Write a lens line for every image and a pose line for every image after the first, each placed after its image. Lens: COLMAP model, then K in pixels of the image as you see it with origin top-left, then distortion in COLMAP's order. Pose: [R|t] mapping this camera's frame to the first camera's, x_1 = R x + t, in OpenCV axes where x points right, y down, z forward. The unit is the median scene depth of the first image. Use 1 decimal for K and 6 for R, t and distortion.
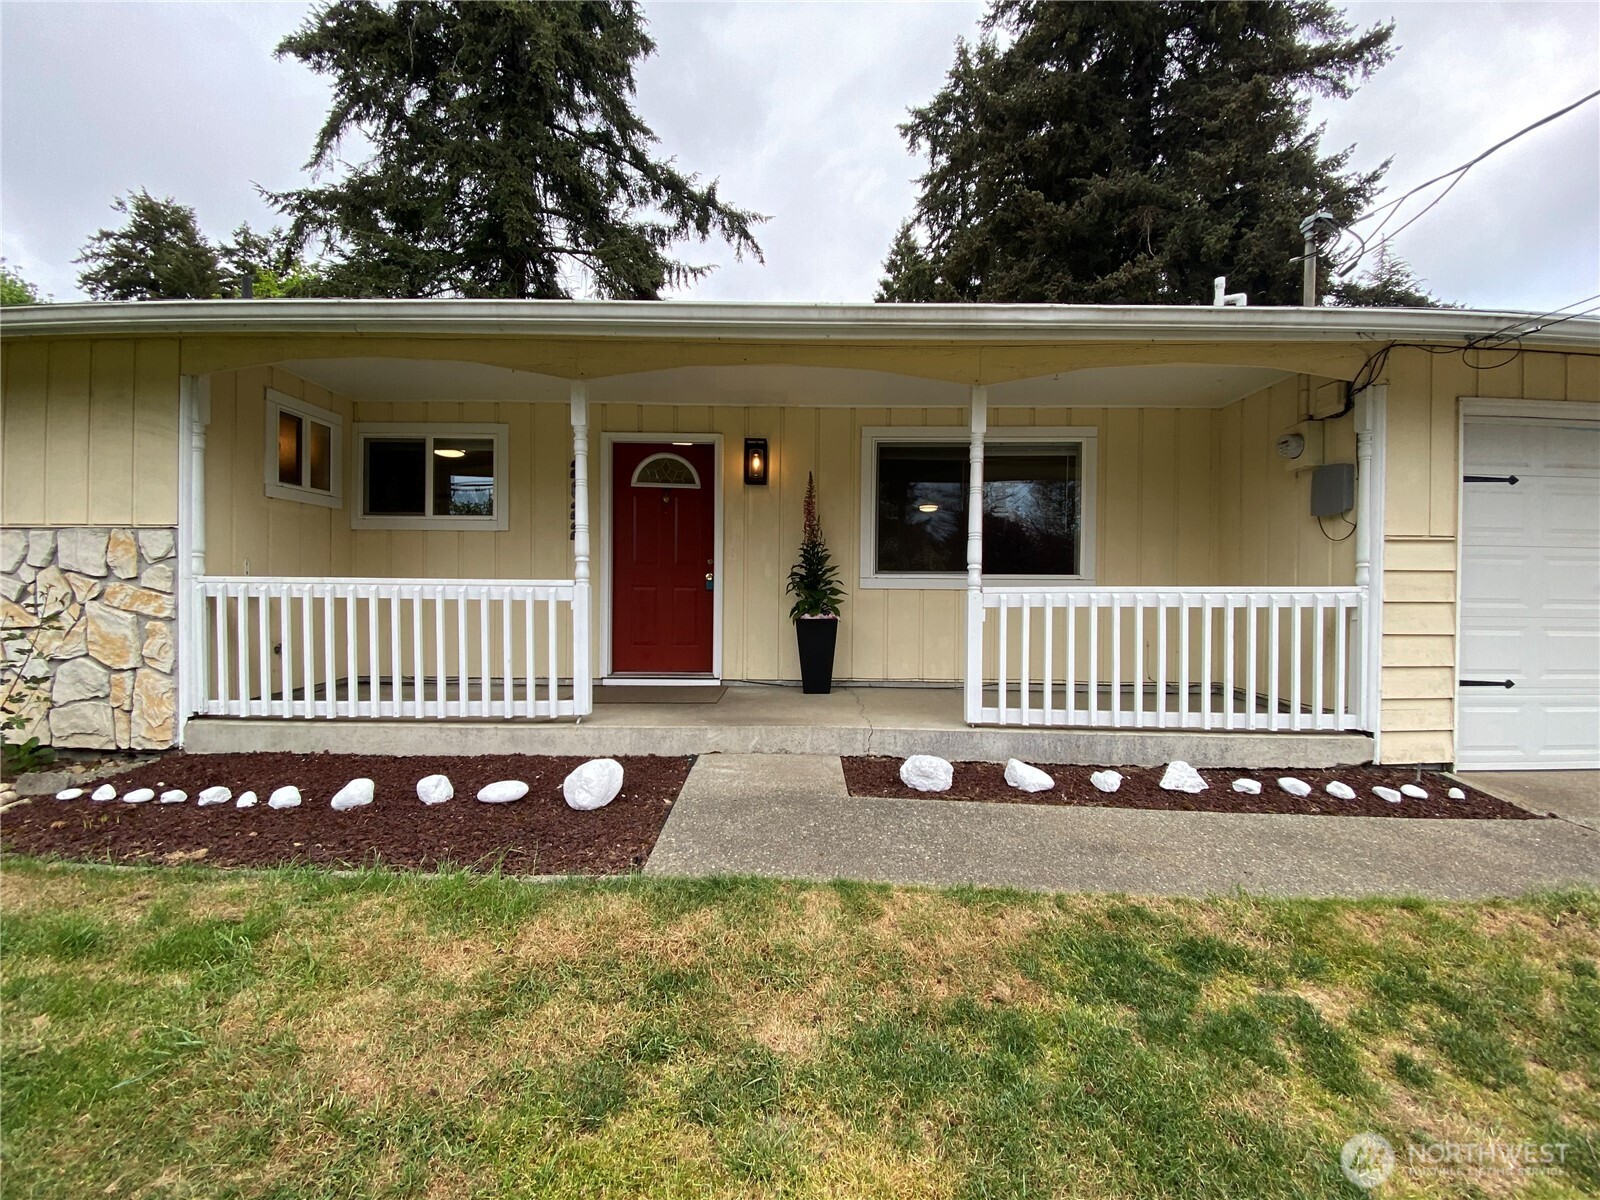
lens RADIAL K [[657.4, 0, 797.8], [0, 657.4, 600.1], [0, 0, 1]] dist [0.013423, -0.018753]
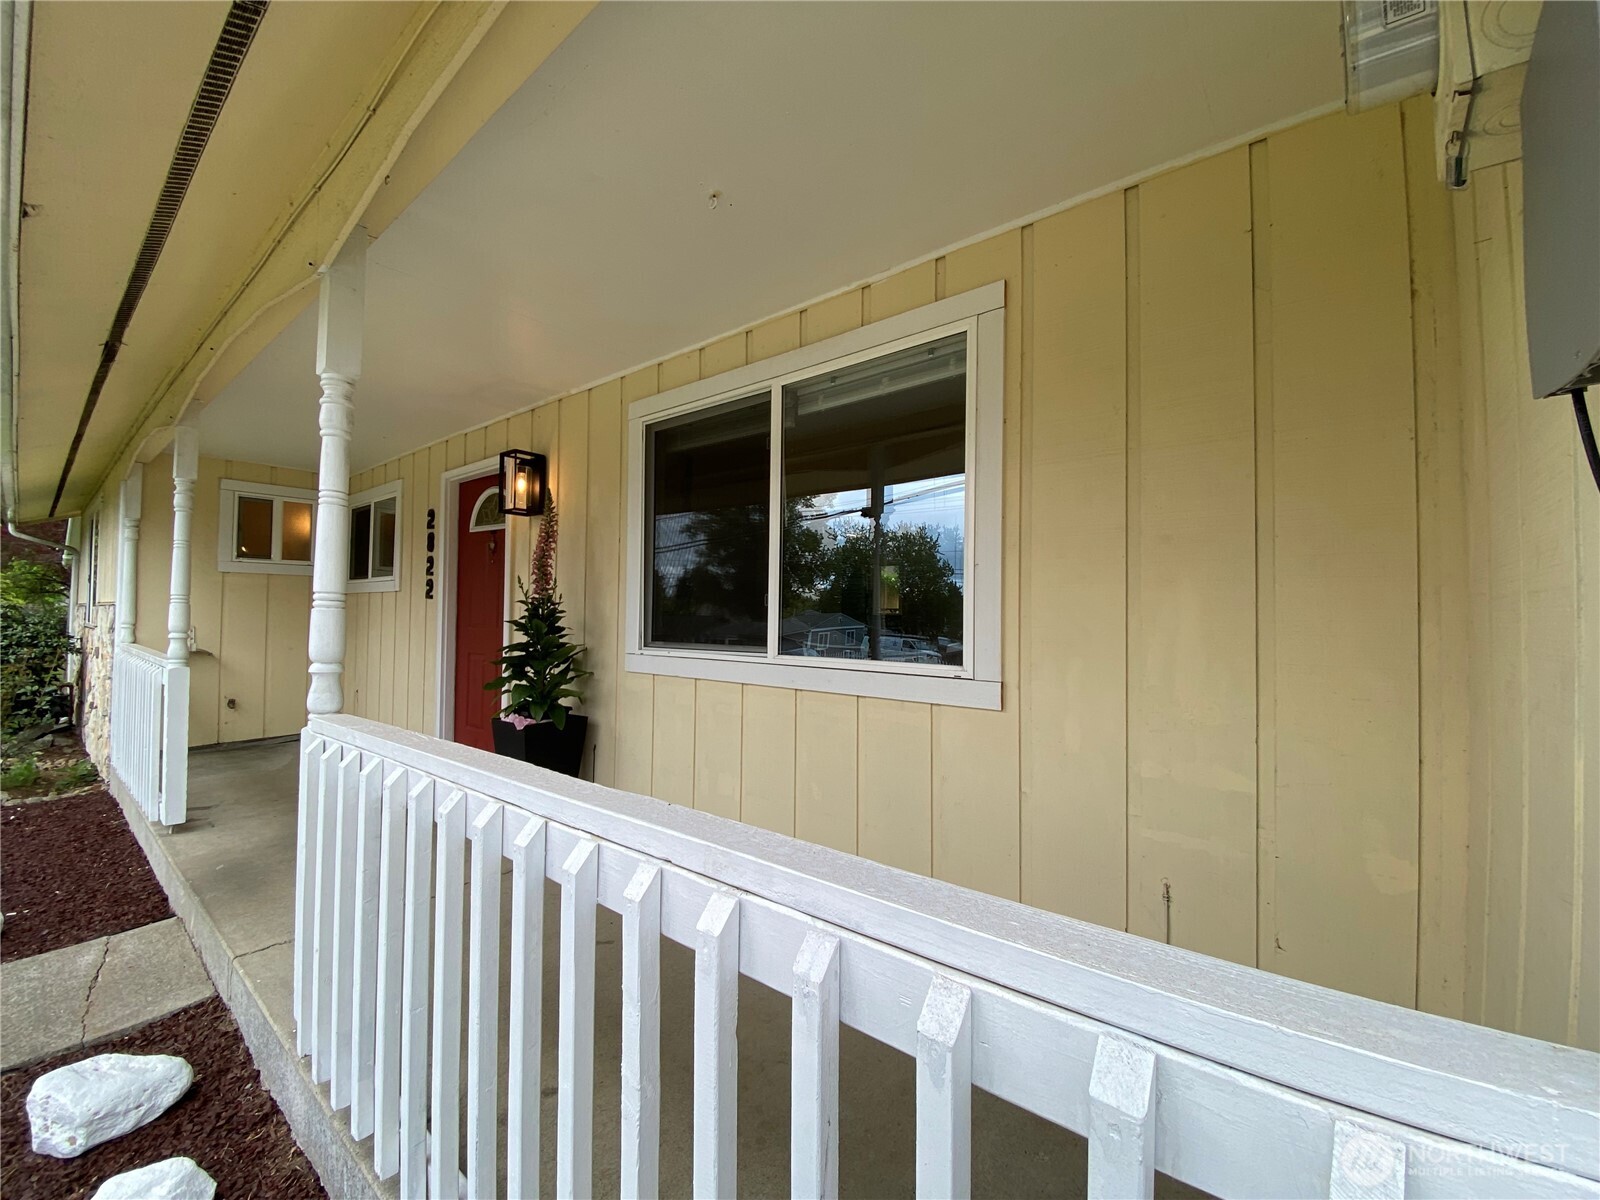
lens RADIAL K [[652.1, 0, 789.0], [0, 652.1, 595.9], [0, 0, 1]] dist [0.014418, -0.017404]
pose [[0.768696, -0.020456, -0.639287, 0.800247], [-0.009383, 0.999020, -0.043249, -0.084441], [0.639545, 0.039244, 0.767751, 0.862802]]
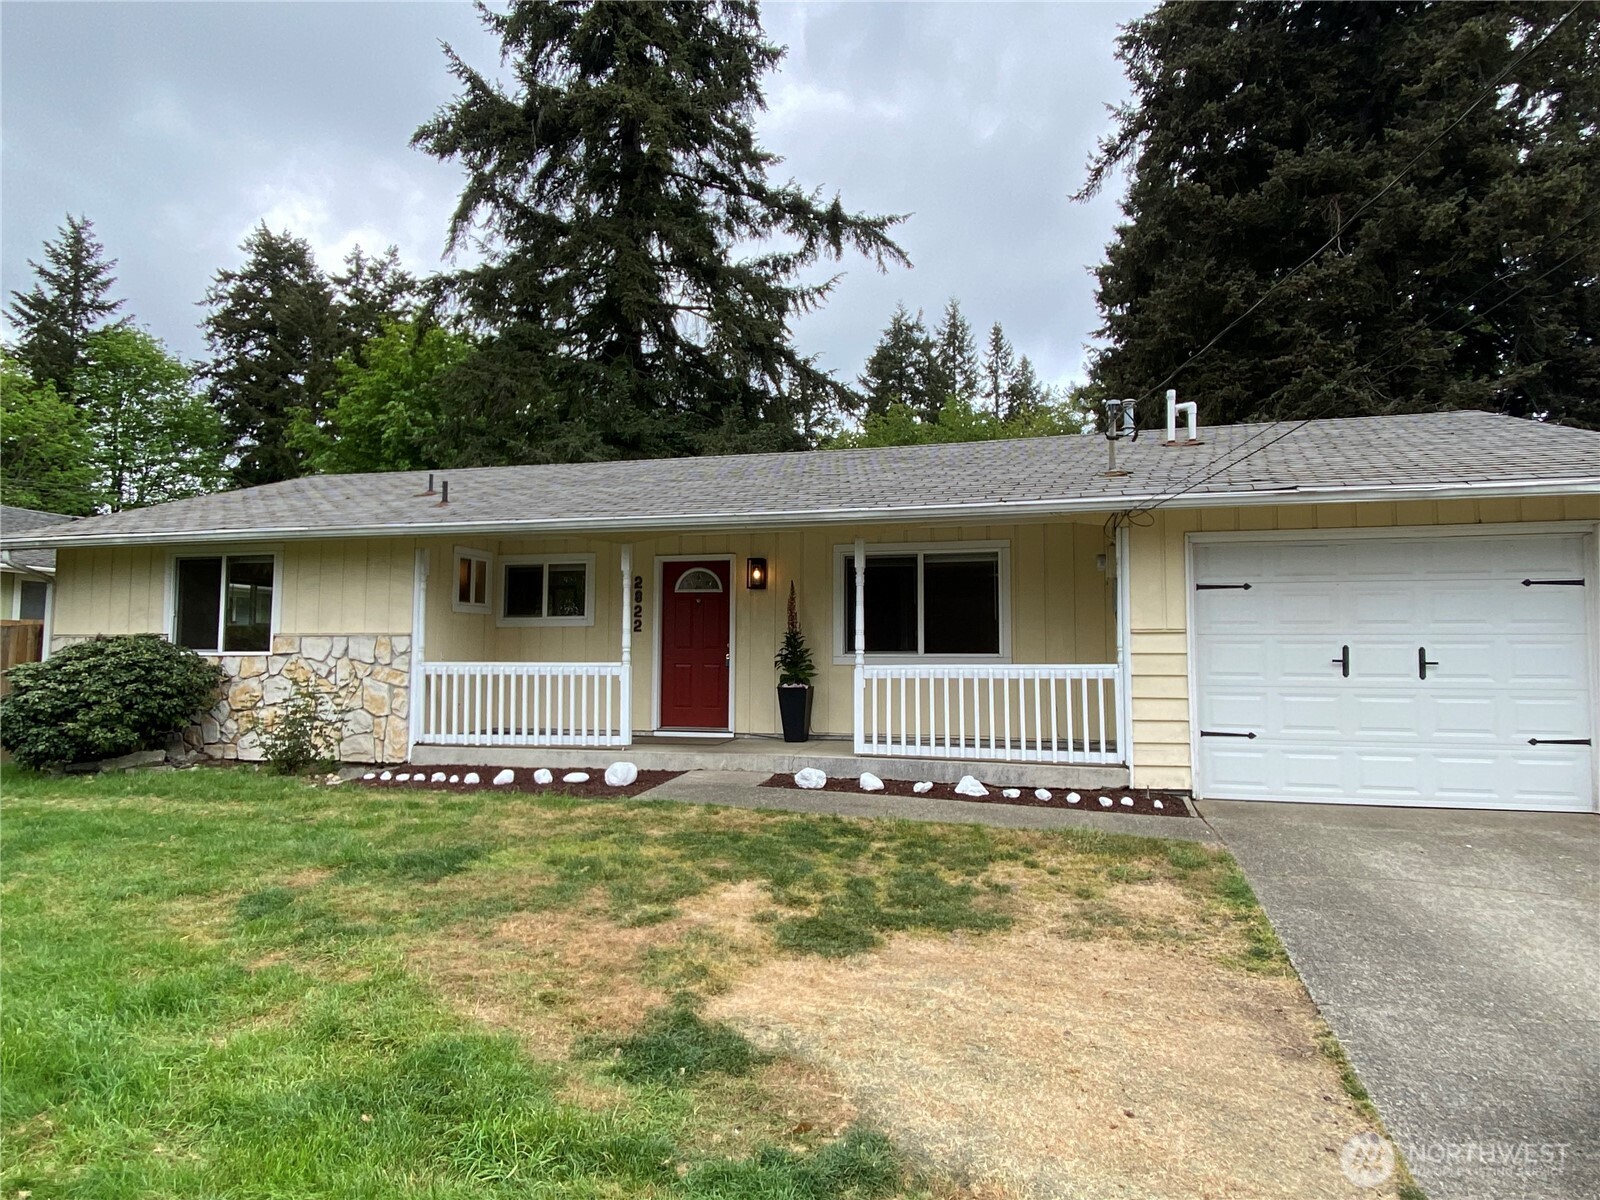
lens RADIAL K [[936.4, 0, 799.7], [0, 936.4, 592.1], [0, 0, 1]] dist [0.049900, -0.057573]
pose [[0.969694, -0.024545, -0.243087, 0.669376], [0.004657, 0.996617, -0.082056, -0.012254], [0.244279, 0.078437, 0.966528, -1.182367]]
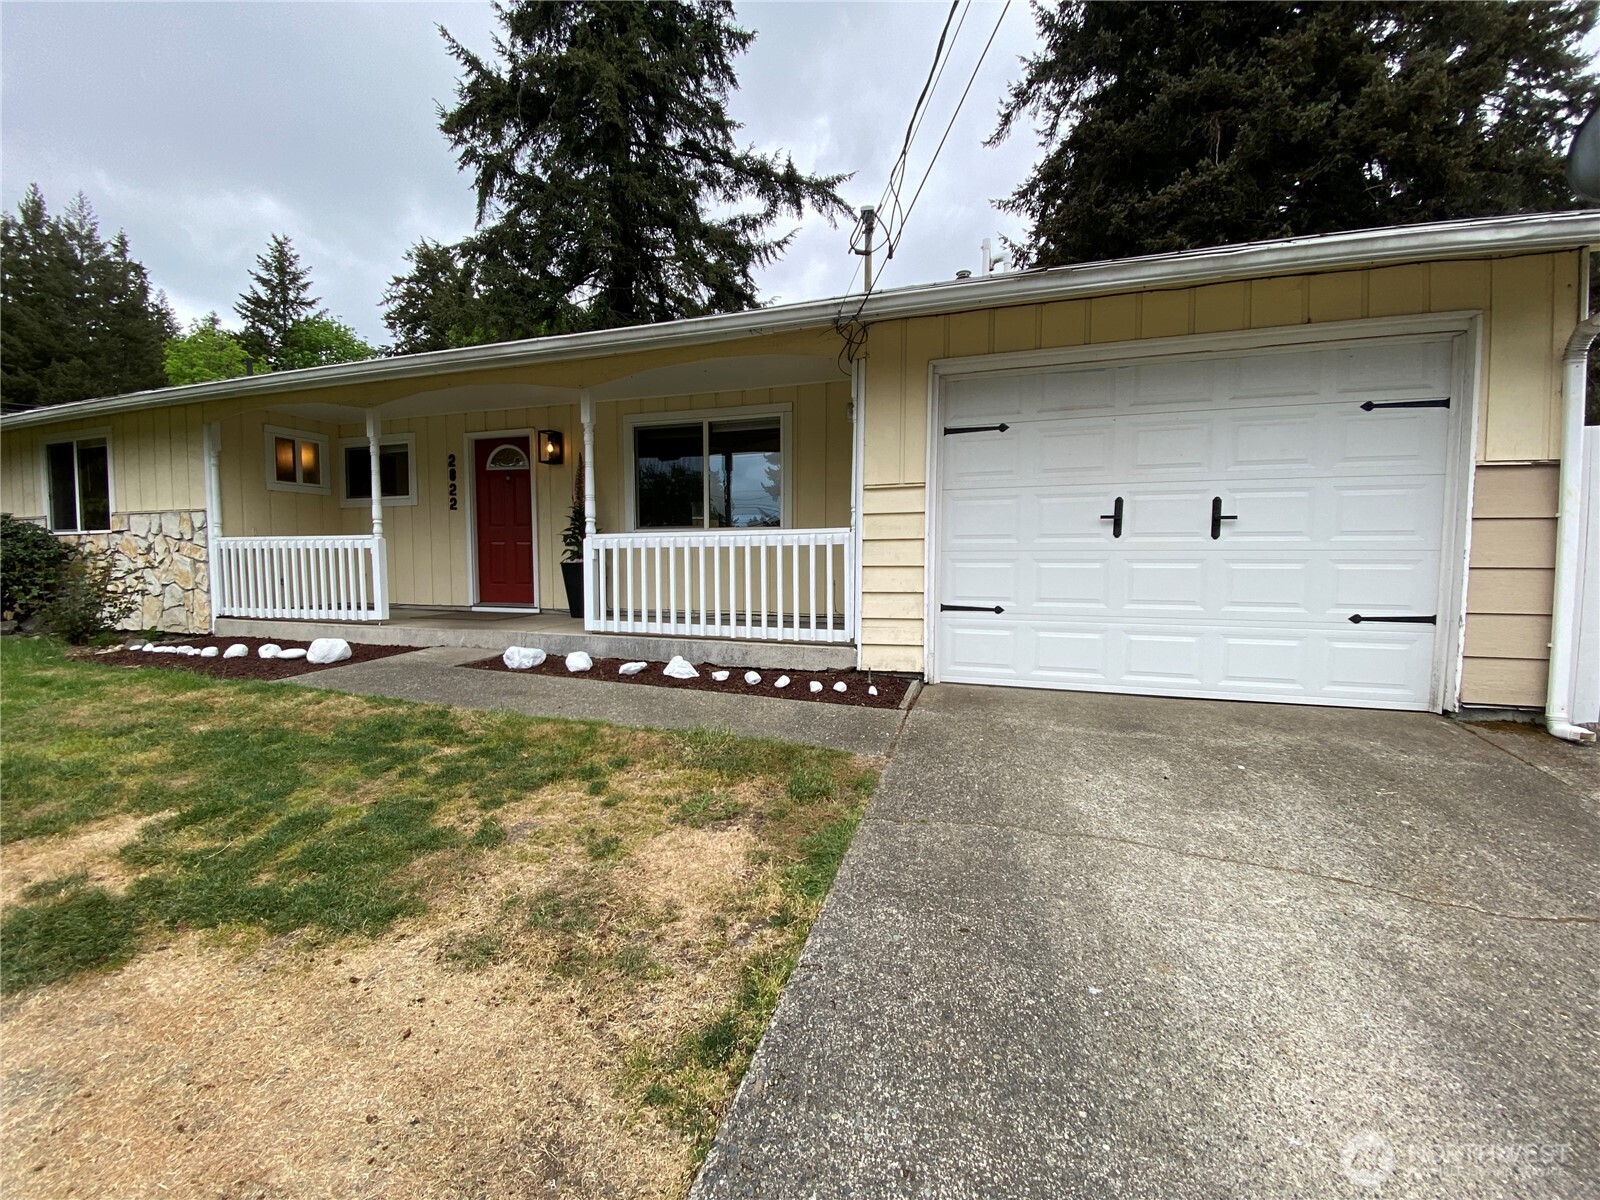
lens RADIAL K [[652.1, 0, 789.0], [0, 652.1, 595.9], [0, 0, 1]] dist [0.014418, -0.017404]
pose [[0.949298, 0.007715, -0.314284, 1.112281], [0.006766, 0.998966, 0.044961, 0.052408], [0.314306, -0.044808, 0.948264, -0.198058]]
